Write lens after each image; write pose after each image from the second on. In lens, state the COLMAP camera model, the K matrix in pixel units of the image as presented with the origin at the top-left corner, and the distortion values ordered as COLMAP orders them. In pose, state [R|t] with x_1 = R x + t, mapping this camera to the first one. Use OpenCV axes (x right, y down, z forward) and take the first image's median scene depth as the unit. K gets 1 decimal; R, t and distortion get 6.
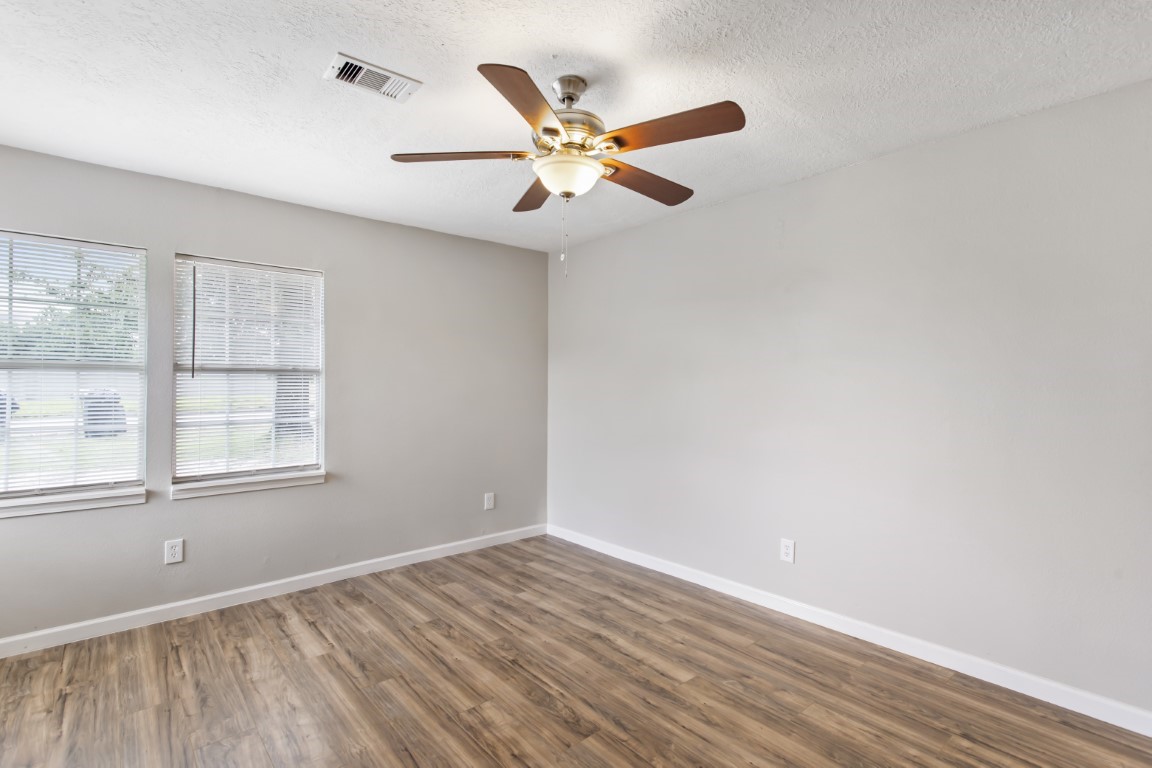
lens RADIAL K [[547.7, 0, 570.2], [0, 547.7, 384.9], [0, 0, 1]] dist [-0.002162, 0.001736]
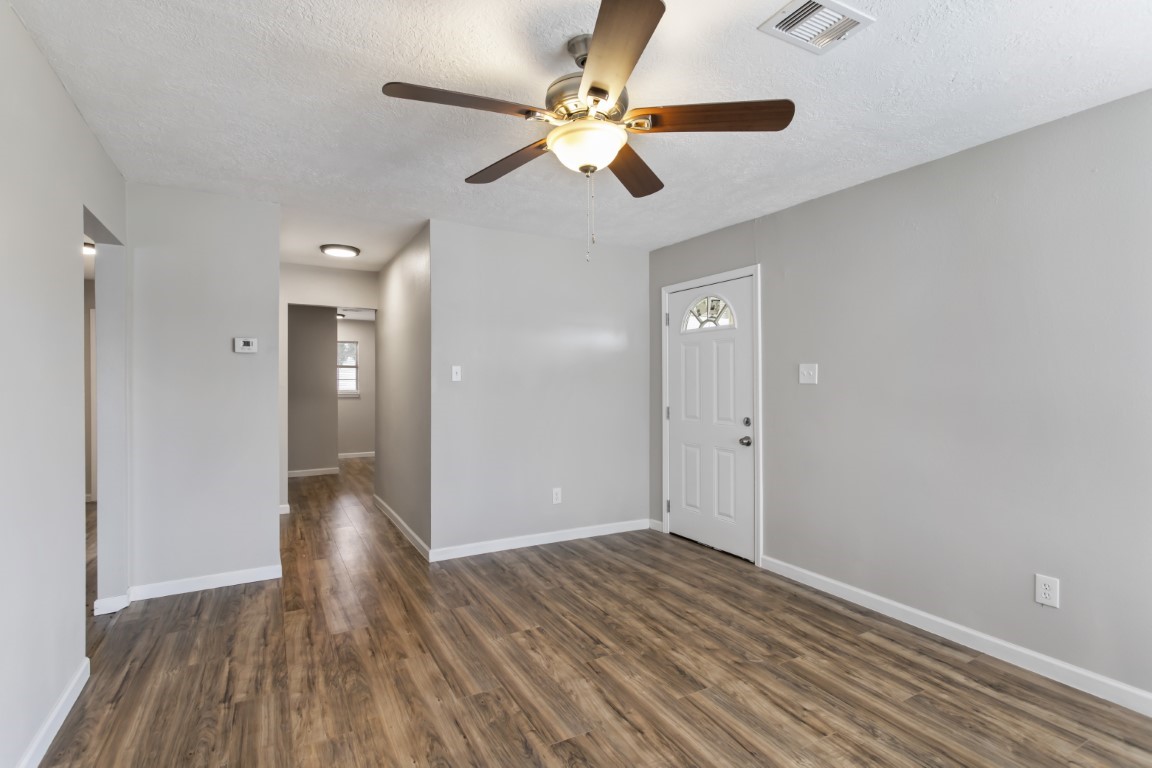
lens RADIAL K [[547.7, 0, 574.3], [0, 547.7, 378.4], [0, 0, 1]] dist [-0.002162, 0.001736]
pose [[-0.983409, -0.006135, 0.181298, -0.128614], [-0.007222, 0.999960, -0.005335, 0.000340], [-0.181258, -0.006556, -0.983414, 1.628894]]
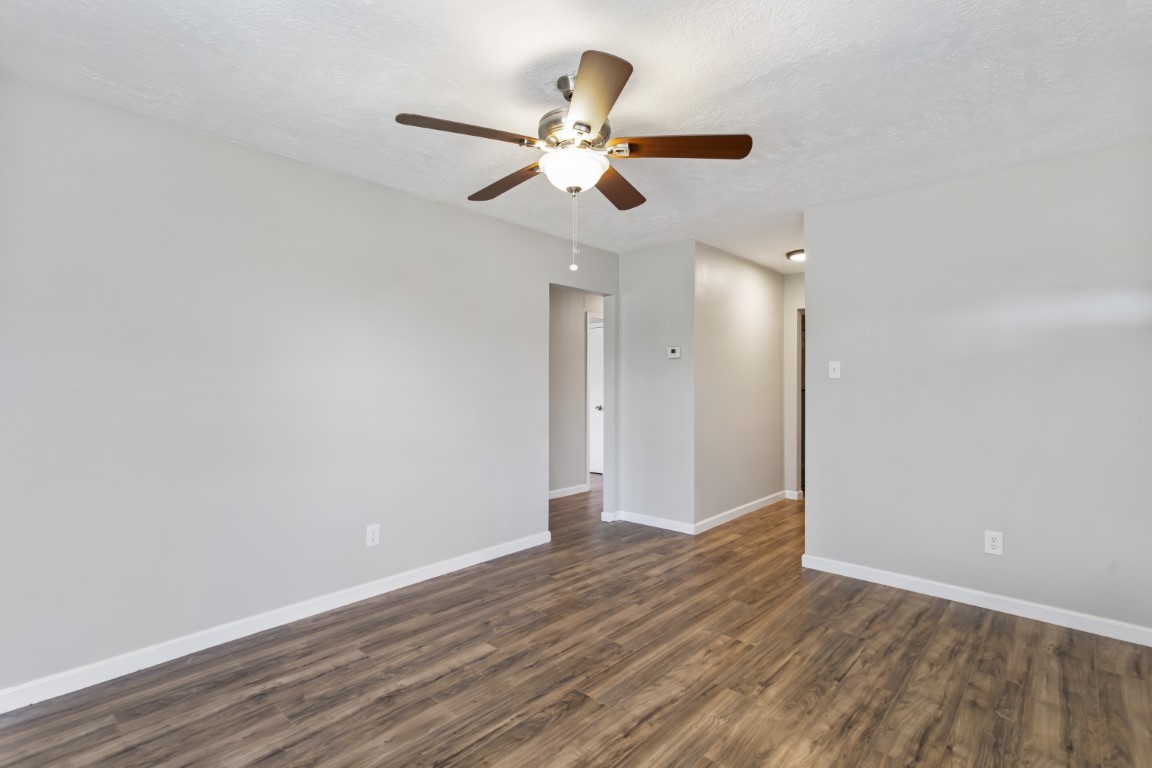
lens RADIAL K [[547.7, 0, 568.1], [0, 547.7, 384.3], [0, 0, 1]] dist [-0.002162, 0.001736]
pose [[-0.122641, -0.012292, 0.992375, -0.870435], [-0.002016, 0.999924, 0.012137, 0.001419], [-0.992449, -0.000512, -0.122657, 0.972893]]
